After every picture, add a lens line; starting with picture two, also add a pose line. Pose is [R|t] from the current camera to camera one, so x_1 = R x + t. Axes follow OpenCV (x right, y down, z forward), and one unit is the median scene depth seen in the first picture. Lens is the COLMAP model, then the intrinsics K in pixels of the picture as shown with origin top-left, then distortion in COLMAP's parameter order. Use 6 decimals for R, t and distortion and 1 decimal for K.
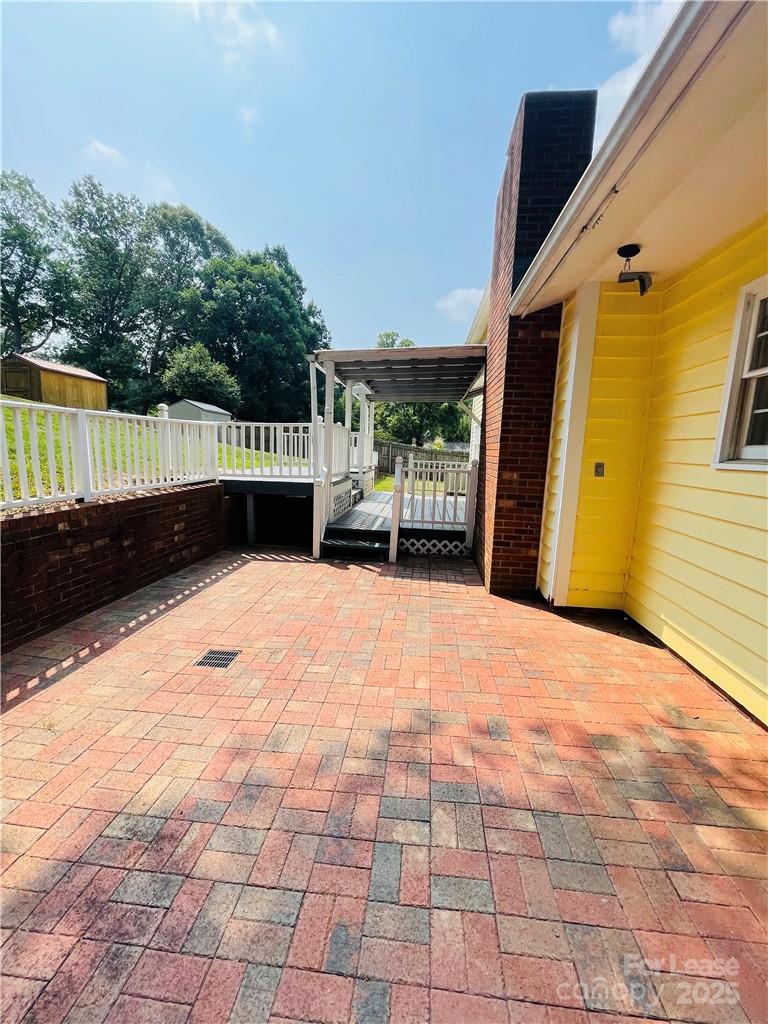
lens RADIAL K [[413.9, 0, 384.0], [0, 413.9, 512.0], [0, 0, 1]] dist [-0.001853, -0.000578]
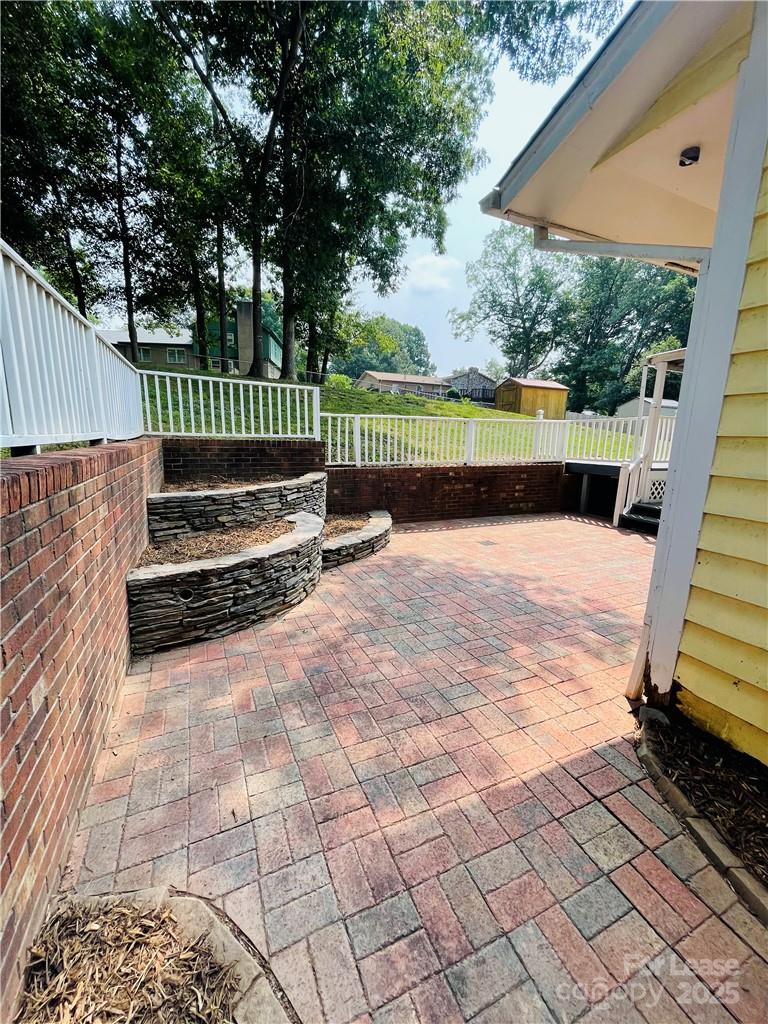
lens RADIAL K [[413.9, 0, 384.0], [0, 413.9, 512.0], [0, 0, 1]] dist [-0.001853, -0.000578]
pose [[0.504620, 0.136126, -0.852542, 0.091584], [-0.133159, 0.987947, 0.078929, 0.010743], [0.853011, 0.073694, 0.516664, -0.040550]]
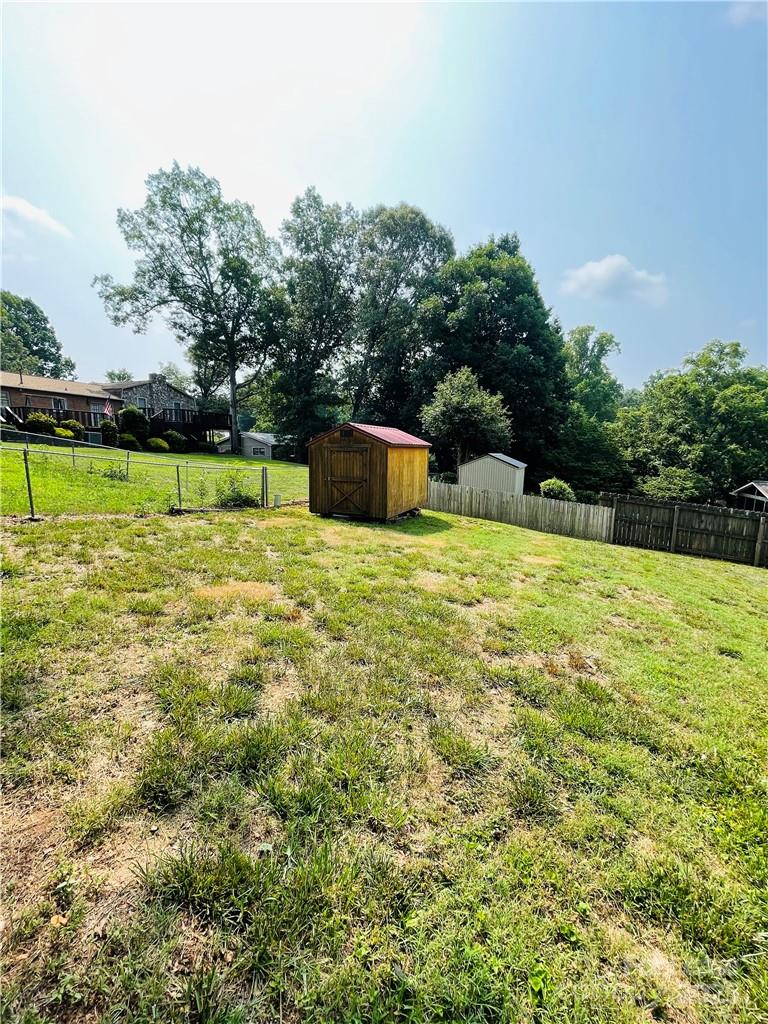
lens RADIAL K [[413.9, 0, 384.0], [0, 413.9, 512.0], [0, 0, 1]] dist [-0.001853, -0.000578]
pose [[0.958932, 0.017710, -0.283084, -0.352495], [-0.018639, 0.999826, -0.000591, -0.133952], [0.283024, 0.005843, 0.959095, 0.222949]]
